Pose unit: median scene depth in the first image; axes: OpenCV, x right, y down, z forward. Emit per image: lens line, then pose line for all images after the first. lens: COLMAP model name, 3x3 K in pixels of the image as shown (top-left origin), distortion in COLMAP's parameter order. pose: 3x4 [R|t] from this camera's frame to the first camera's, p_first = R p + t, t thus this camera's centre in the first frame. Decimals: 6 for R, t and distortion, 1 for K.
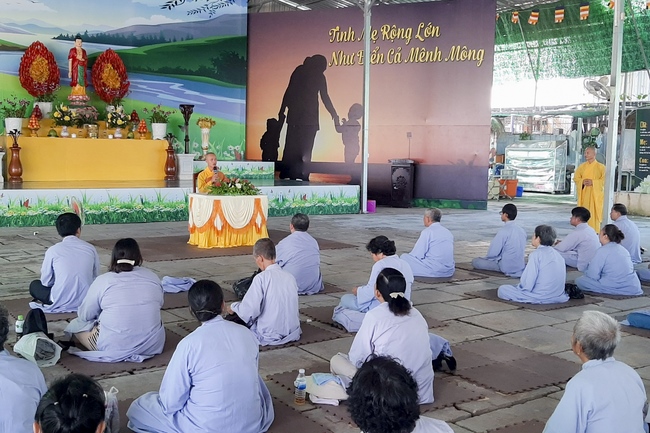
lens RADIAL K [[737.0, 0, 297.4], [0, 737.0, 217.6], [0, 0, 1]] dist [0.016794, 0.012072]
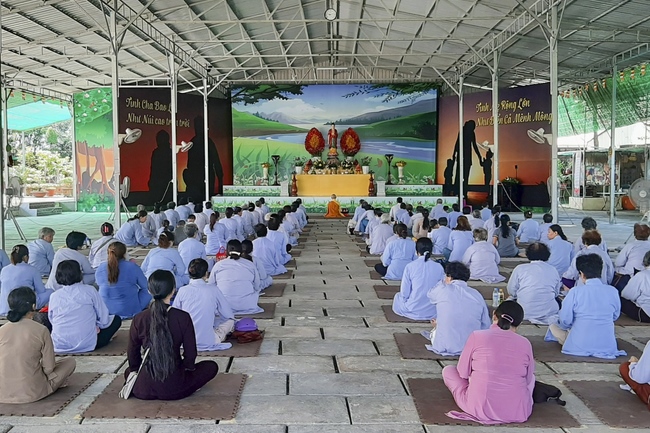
lens RADIAL K [[724.9, 0, 279.8], [0, 724.9, 220.4], [0, 0, 1]] dist [0.029322, -0.019202]
pose [[0.808551, 0.013418, -0.588273, 0.687884], [-0.035435, 0.999036, -0.025916, 0.066249], [0.587358, 0.041799, 0.808247, -0.602674]]
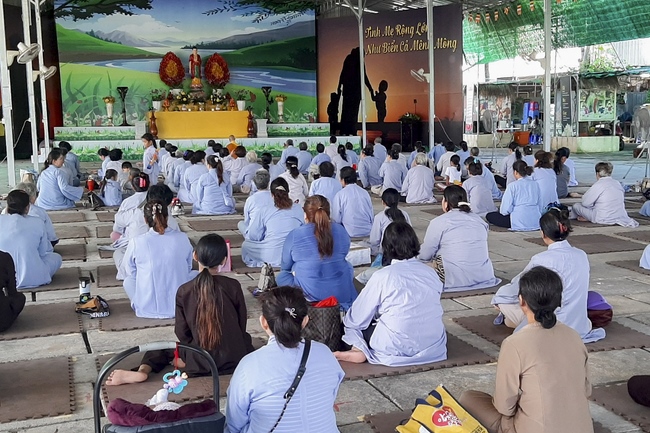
lens RADIAL K [[833.8, 0, 365.9], [0, 833.8, 216.8], [0, 0, 1]] dist [0.157288, -0.613796]
pose [[0.970850, -0.004535, -0.239645, 0.459093], [0.011202, 0.999587, 0.026463, 0.071171], [0.239426, -0.028376, 0.970500, -0.630451]]
